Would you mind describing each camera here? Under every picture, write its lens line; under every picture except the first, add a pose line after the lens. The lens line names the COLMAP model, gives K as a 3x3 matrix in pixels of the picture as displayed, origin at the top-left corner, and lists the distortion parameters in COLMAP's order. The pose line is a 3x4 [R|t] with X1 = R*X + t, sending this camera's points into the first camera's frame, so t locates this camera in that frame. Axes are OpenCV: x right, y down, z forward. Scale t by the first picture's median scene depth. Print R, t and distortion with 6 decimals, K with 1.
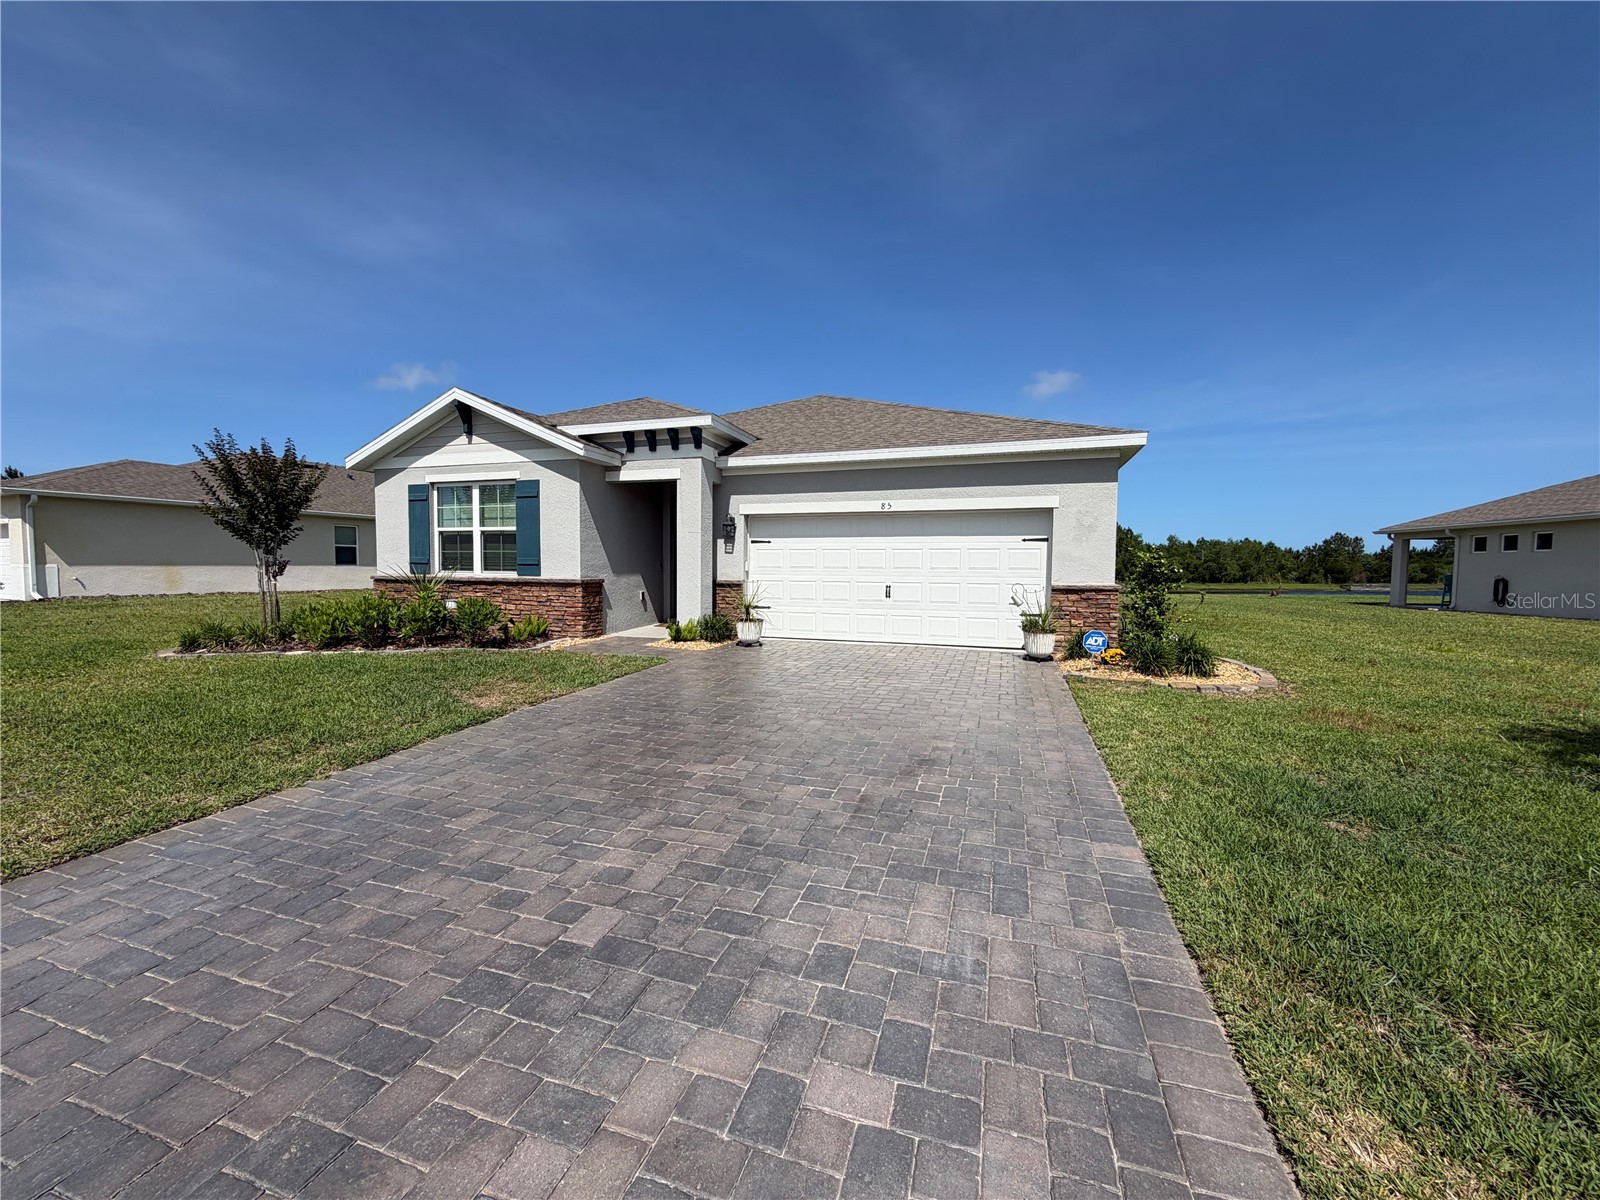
lens RADIAL K [[637.0, 0, 796.2], [0, 637.0, 601.0], [0, 0, 1]] dist [0.000264, 0.000221]
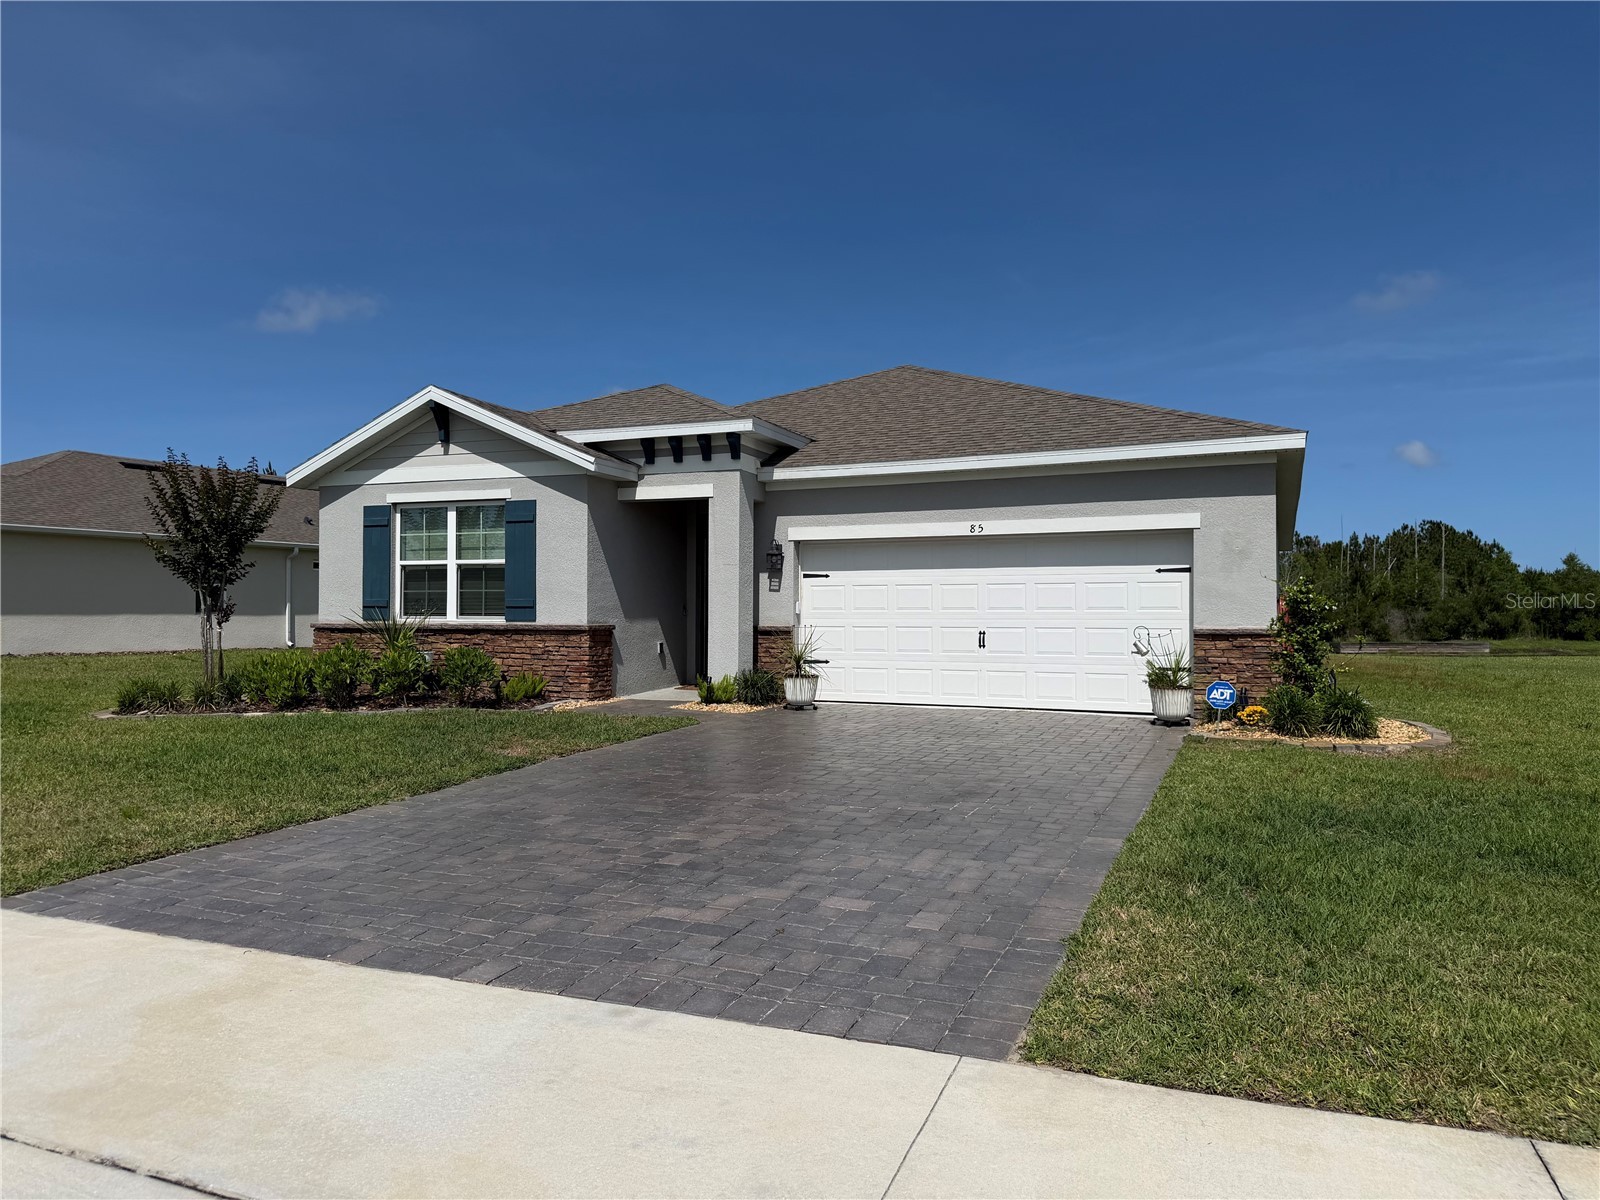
lens RADIAL K [[1109.3, 0, 803.9], [0, 1109.3, 601.9], [0, 0, 1]] dist [0.172507, -0.324930]
pose [[0.996935, -0.006696, -0.077953, 0.036718], [0.001556, 0.997831, -0.065811, 0.028368], [0.078225, 0.065488, 0.994782, -0.352538]]
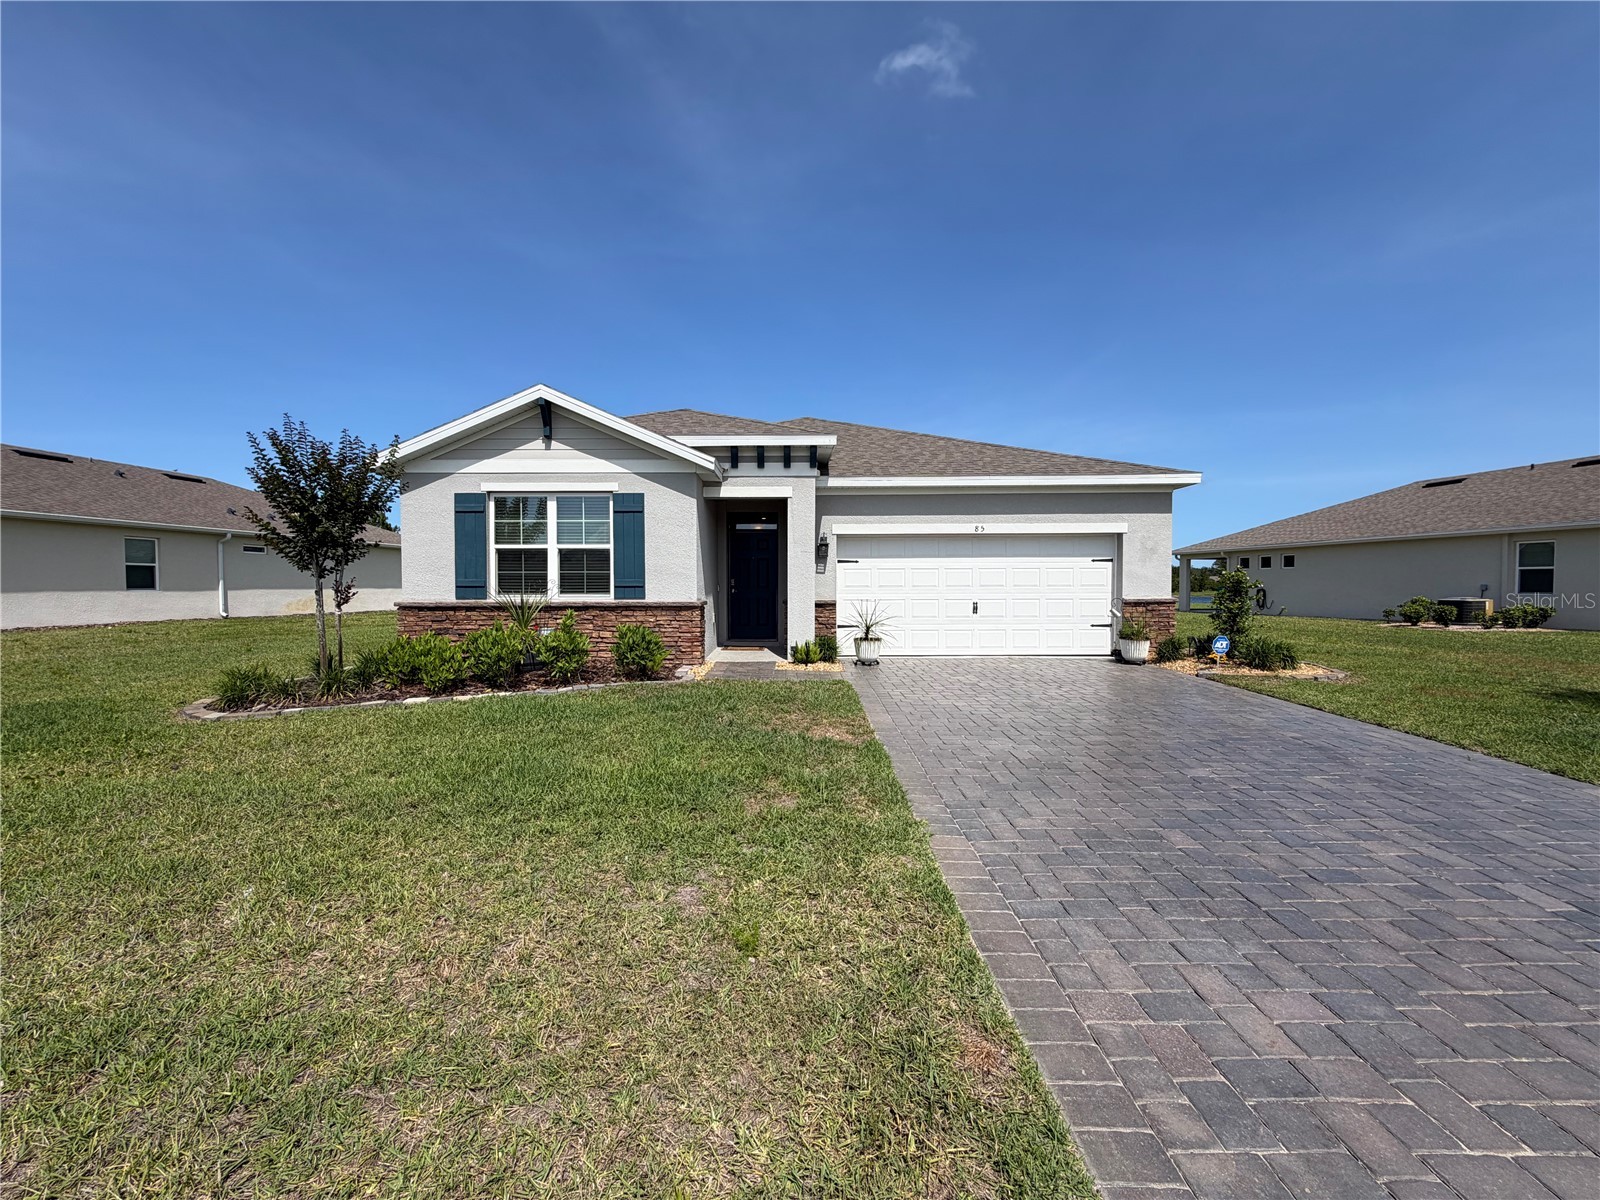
lens RADIAL K [[635.5, 0, 800.0], [0, 635.5, 600.0], [0, 0, 1]] dist [0.000640, -0.000052]
pose [[0.948581, -0.017791, 0.316033, -0.484849], [0.026888, 0.999340, -0.024445, -0.010017], [-0.315389, 0.031686, 0.948433, 0.075204]]
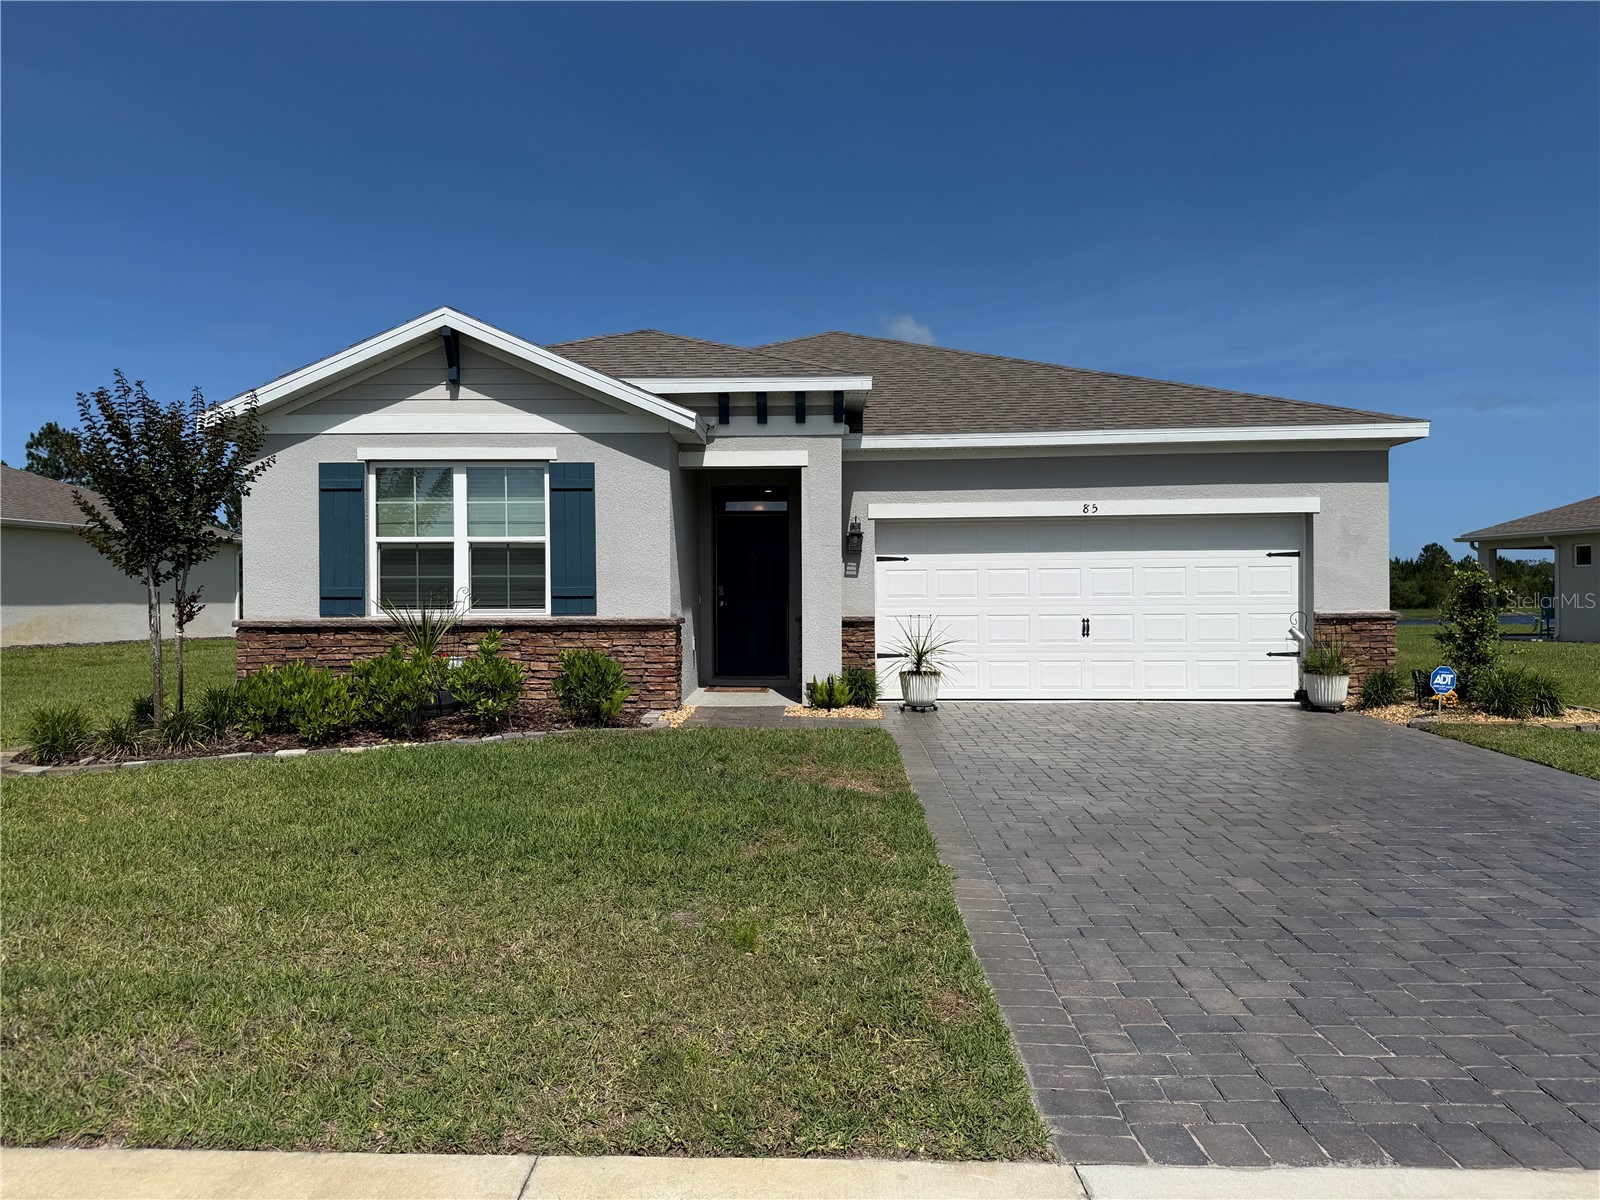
lens RADIAL K [[1109.3, 0, 803.9], [0, 1109.3, 601.9], [0, 0, 1]] dist [0.172507, -0.324930]
pose [[0.956869, -0.015738, 0.290093, -0.531743], [0.029760, 0.998589, -0.043989, 0.002460], [-0.288991, 0.050725, 0.955987, -0.113817]]
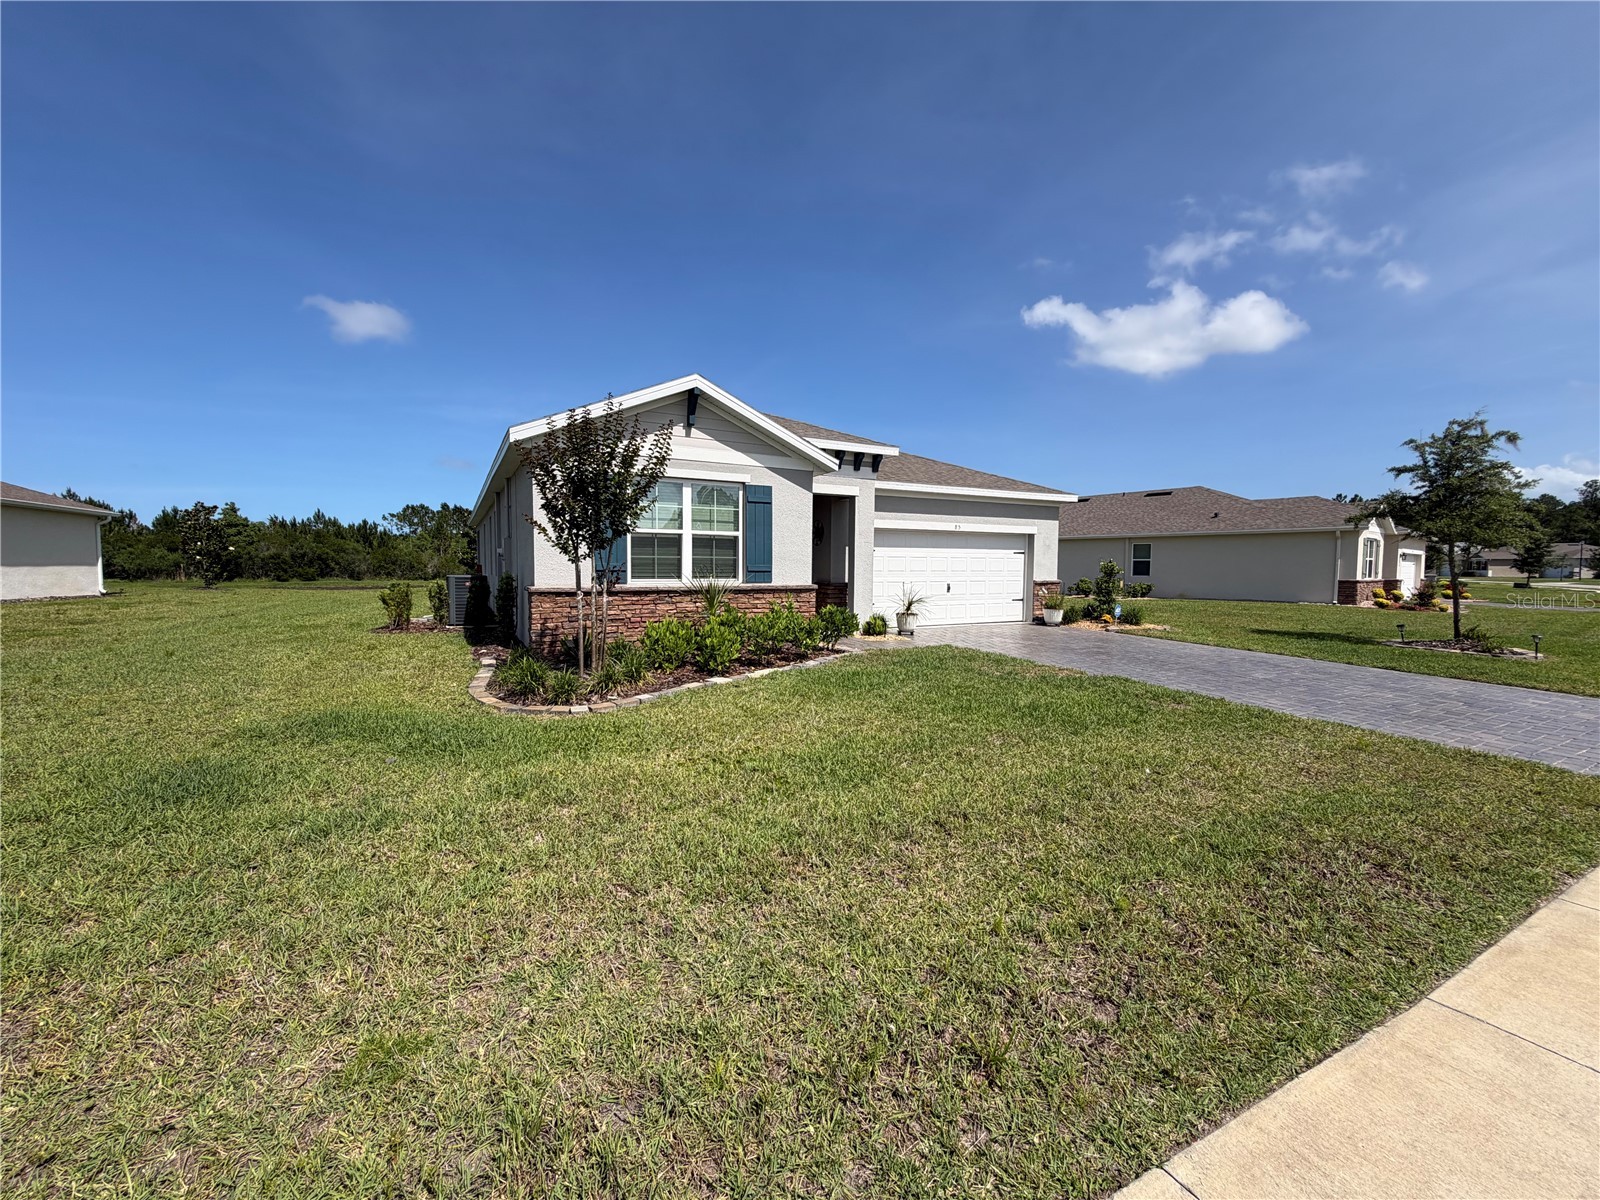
lens RADIAL K [[637.0, 0, 796.2], [0, 637.0, 601.0], [0, 0, 1]] dist [0.000264, 0.000221]
pose [[0.683870, -0.044426, 0.728250, -1.117308], [0.039923, 0.998928, 0.023447, -0.033073], [-0.728511, 0.013039, 0.684910, 0.294683]]
